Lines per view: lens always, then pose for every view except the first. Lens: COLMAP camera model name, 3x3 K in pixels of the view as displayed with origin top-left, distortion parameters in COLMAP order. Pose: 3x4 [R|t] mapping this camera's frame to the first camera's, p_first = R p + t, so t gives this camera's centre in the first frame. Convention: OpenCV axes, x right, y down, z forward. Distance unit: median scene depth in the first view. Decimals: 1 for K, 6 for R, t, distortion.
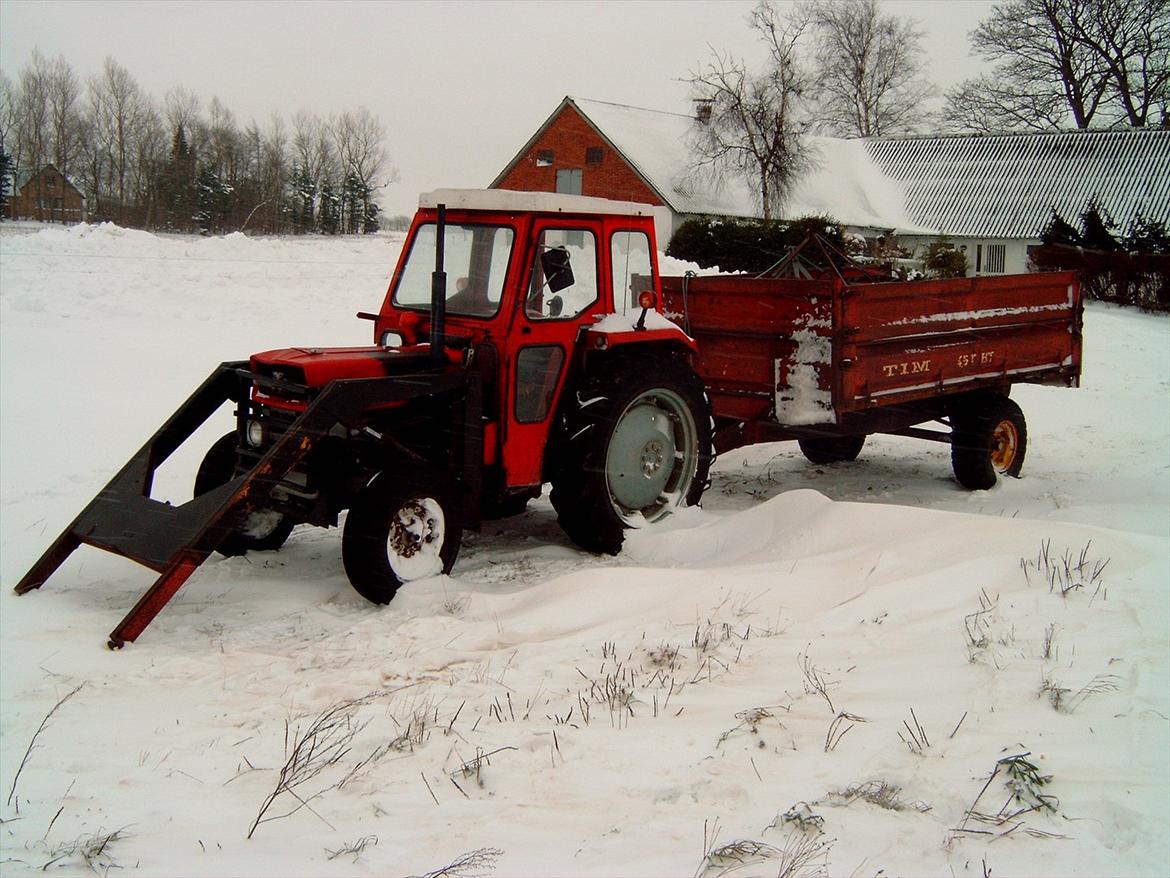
lens RADIAL K [[1336.2, 0, 577.9], [0, 1336.2, 432.2], [0, 0, 1]] dist [-0.100846, 0.029590]
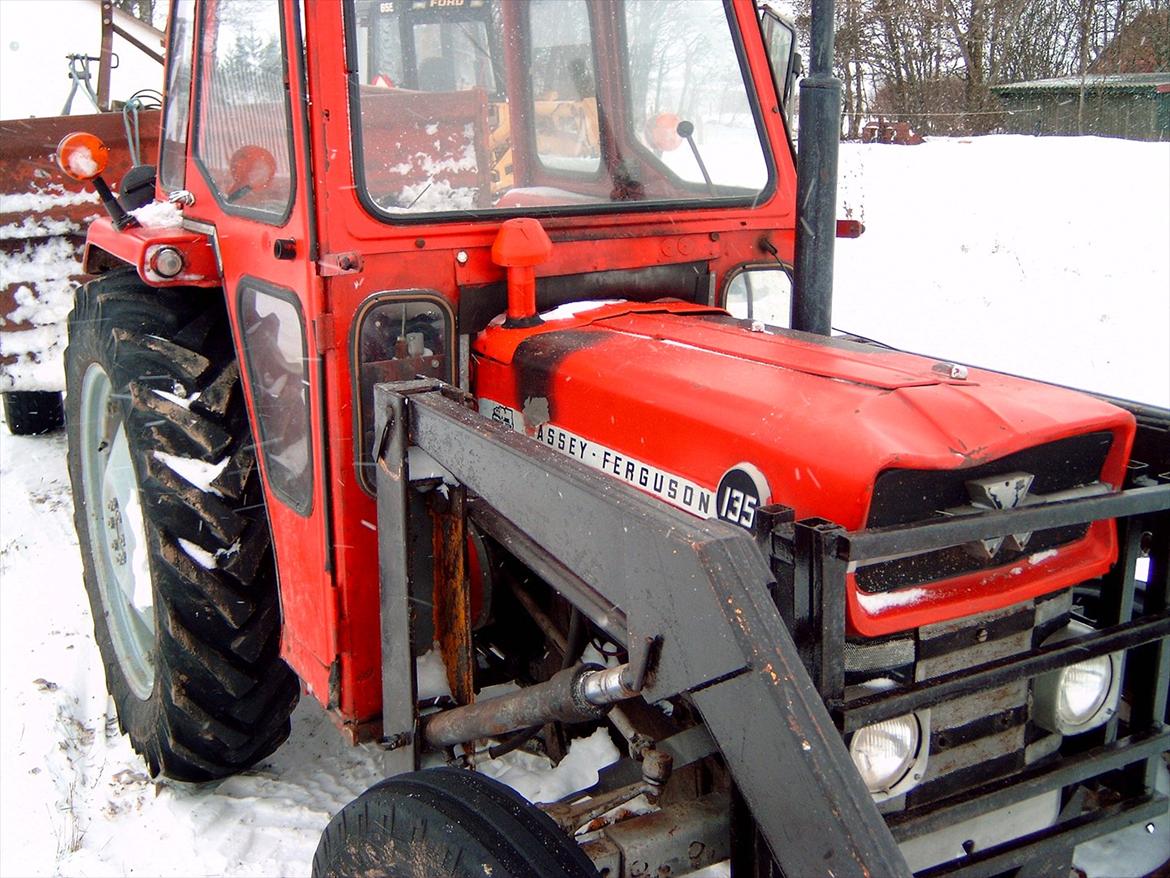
lens RADIAL K [[1336.2, 0, 577.9], [0, 1336.2, 432.2], [0, 0, 1]] dist [-0.100846, 0.029590]
pose [[0.289519, -0.279170, 0.915556, -0.414824], [0.167765, 0.956515, 0.238608, -0.111271], [-0.942355, 0.084517, 0.323765, 0.851533]]
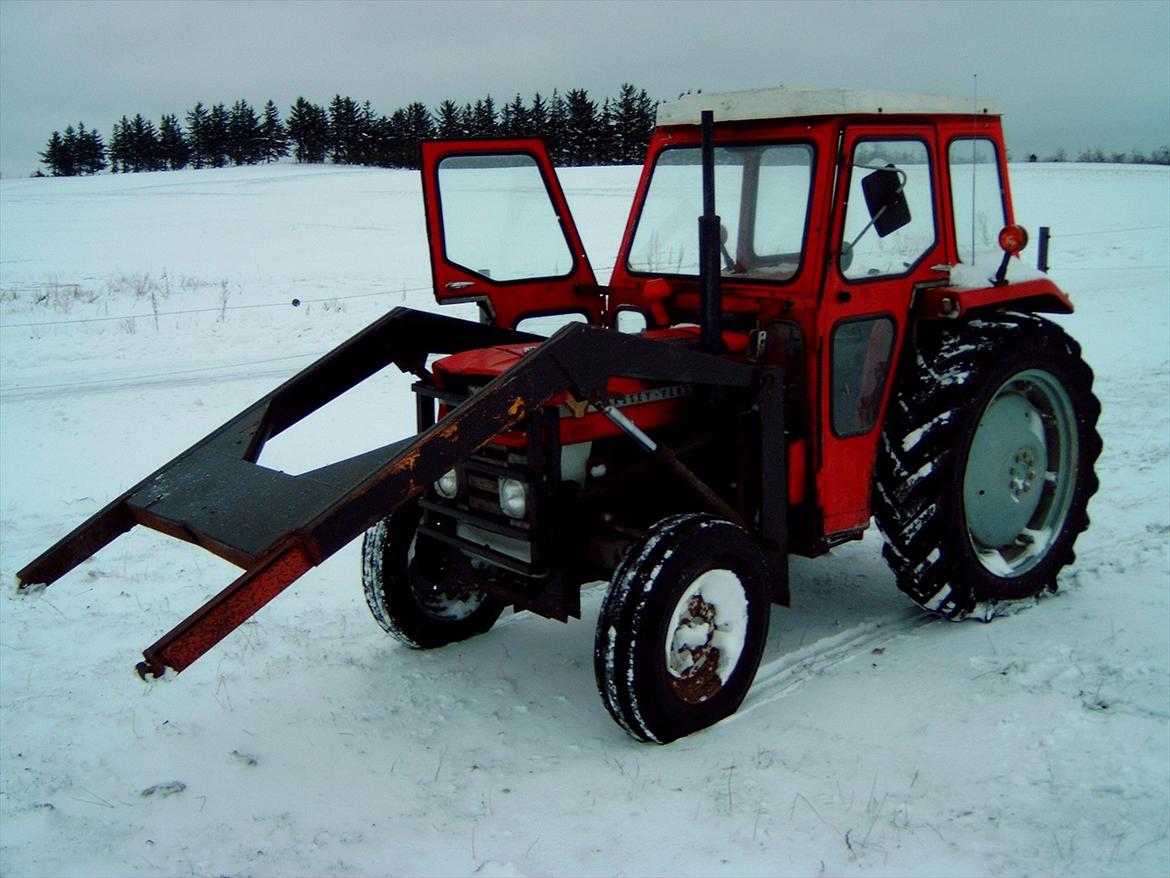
lens RADIAL K [[1336.2, 0, 577.9], [0, 1336.2, 432.2], [0, 0, 1]] dist [-0.100846, 0.029590]
pose [[0.990300, -0.052518, -0.128635, -0.079703], [0.057045, 0.997866, 0.031763, -0.034863], [0.126692, -0.038793, 0.991183, 0.305356]]
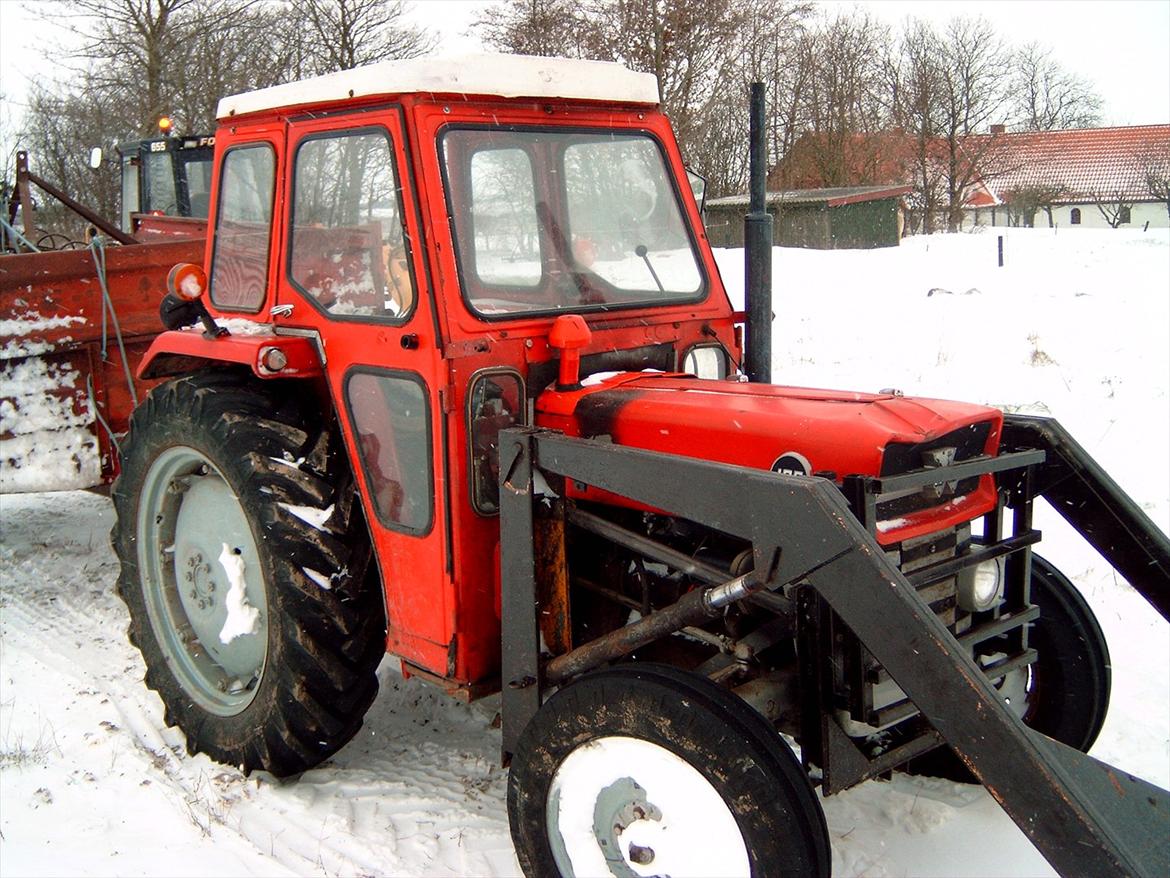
lens RADIAL K [[1317.9, 0, 578.2], [0, 1317.9, 434.1], [0, 0, 1]] dist [-0.101377, 0.027227]
pose [[0.062049, -0.209085, 0.975927, -0.559691], [0.182655, 0.963676, 0.194848, -0.134025], [-0.981217, 0.166168, 0.097985, 0.920589]]
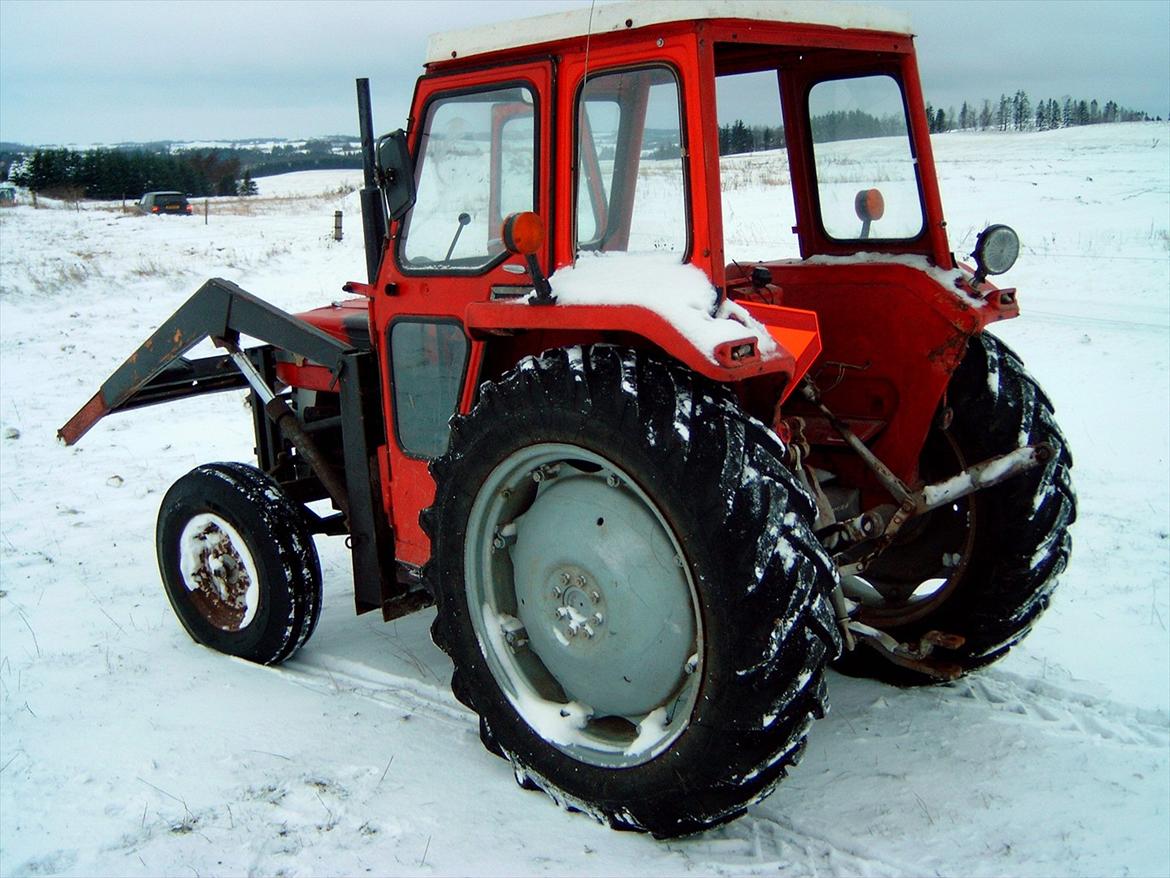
lens RADIAL K [[1348.5, 0, 572.8], [0, 1348.5, 429.2], [0, 0, 1]] dist [-0.107953, 0.042666]
pose [[-0.027365, 0.142799, -0.989373, 0.471830], [-0.097781, 0.984615, 0.144817, -0.097675], [0.994832, 0.100705, -0.012981, 0.992038]]
